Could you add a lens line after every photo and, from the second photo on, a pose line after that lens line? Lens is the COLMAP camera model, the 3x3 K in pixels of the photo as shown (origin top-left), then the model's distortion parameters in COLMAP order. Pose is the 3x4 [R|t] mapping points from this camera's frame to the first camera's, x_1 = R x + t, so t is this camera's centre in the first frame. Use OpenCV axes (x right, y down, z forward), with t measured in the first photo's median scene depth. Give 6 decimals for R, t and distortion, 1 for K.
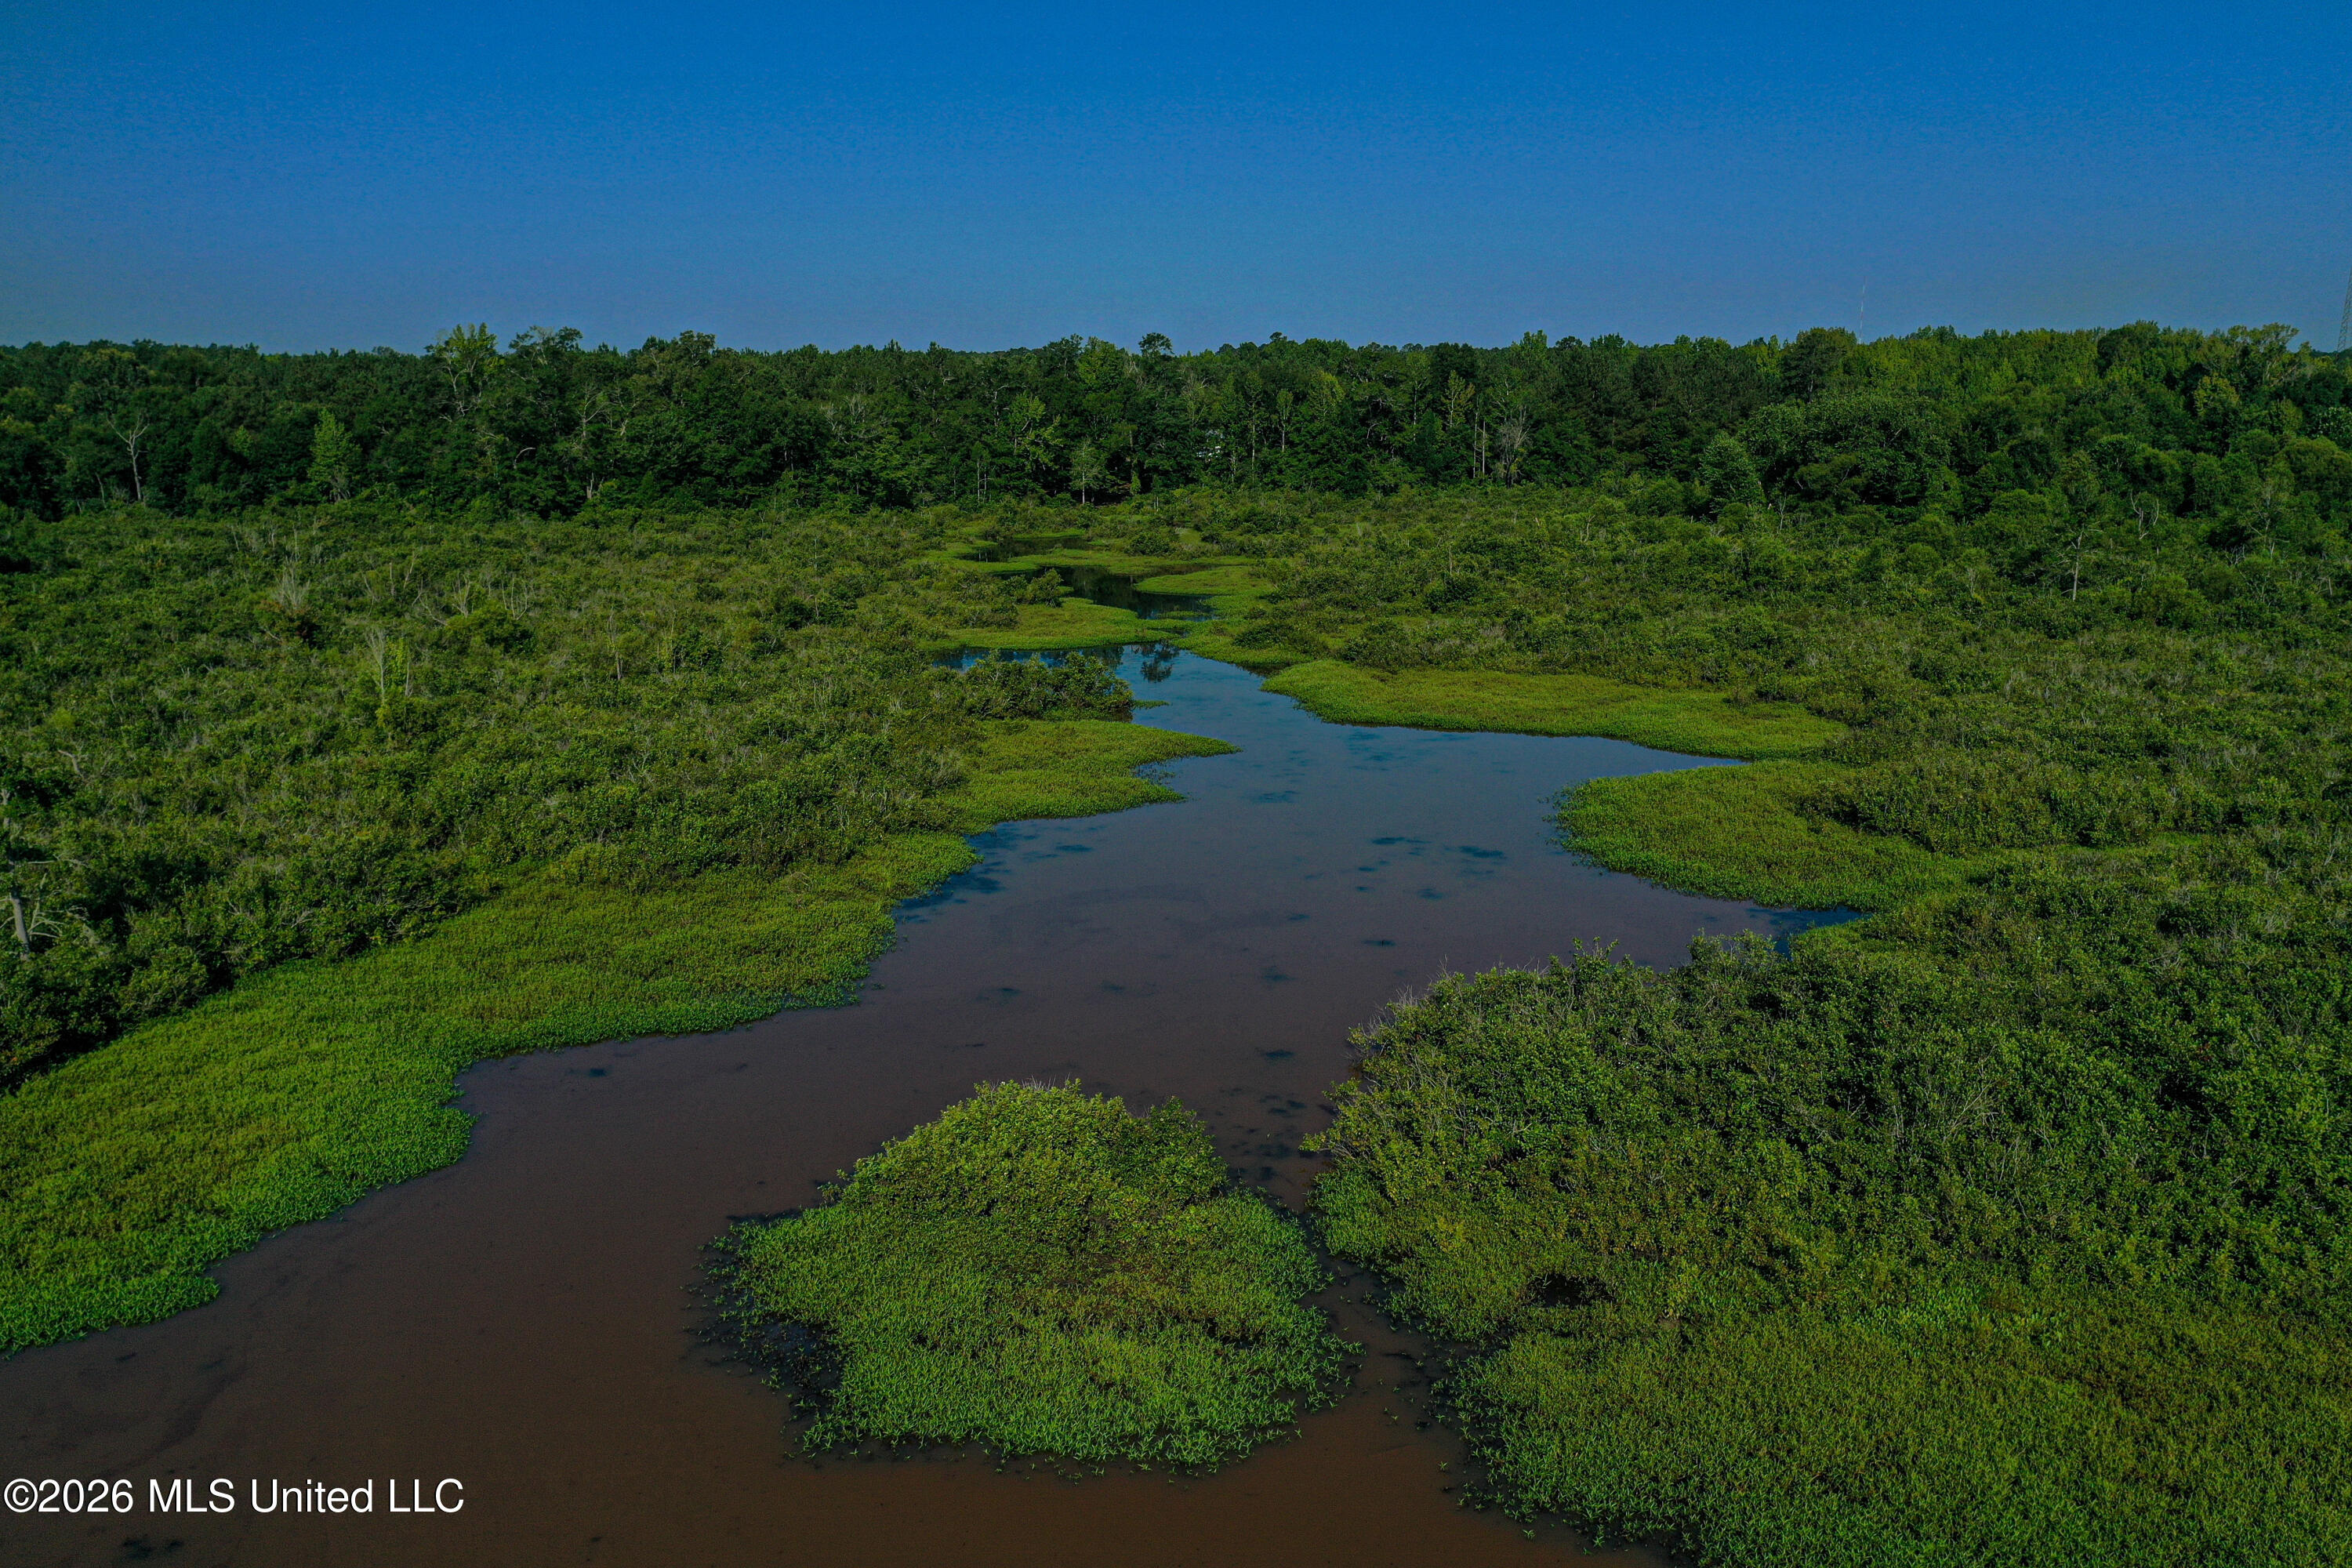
lens RADIAL K [[1925.1, 0, 1176.0], [0, 1925.1, 784.0], [0, 0, 1]] dist [0.036227, 0.012791]
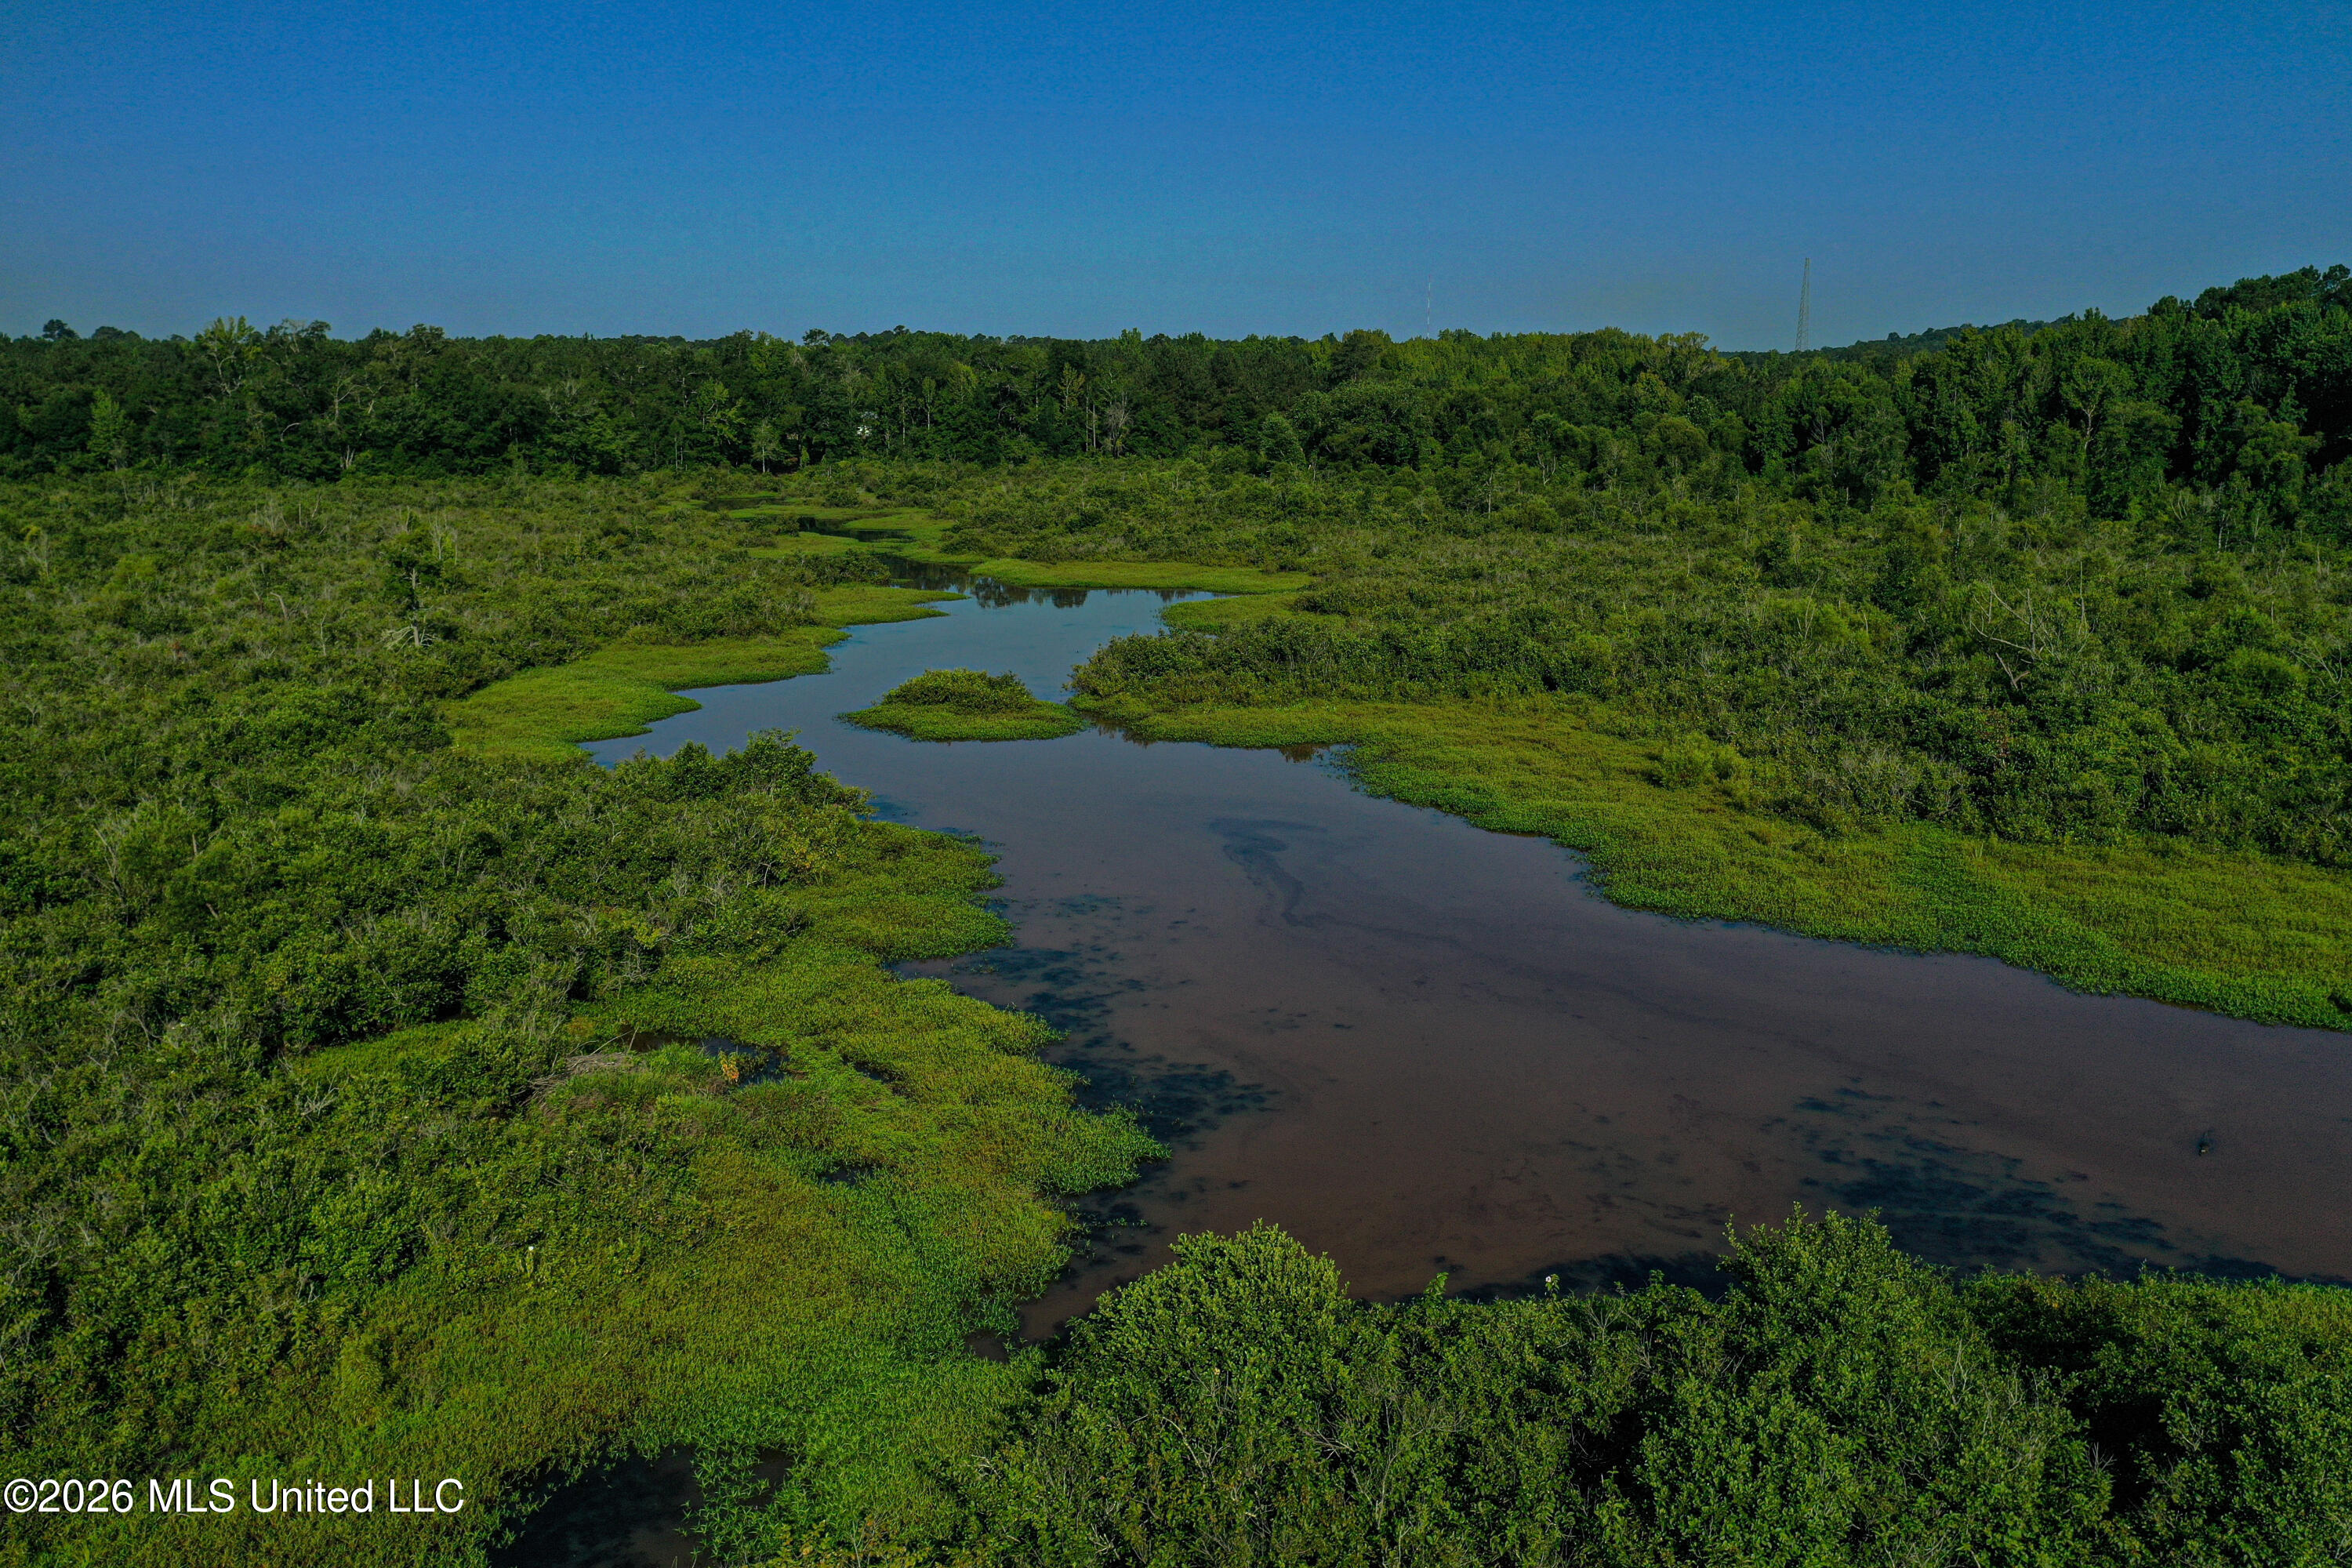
lens RADIAL K [[1925.1, 0, 1176.0], [0, 1925.1, 784.0], [0, 0, 1]] dist [0.036227, 0.012791]
pose [[0.979326, -0.038848, 0.198523, -0.047100], [0.037748, 0.999244, 0.009323, 0.049072], [-0.198735, -0.001636, 0.980052, -0.238047]]
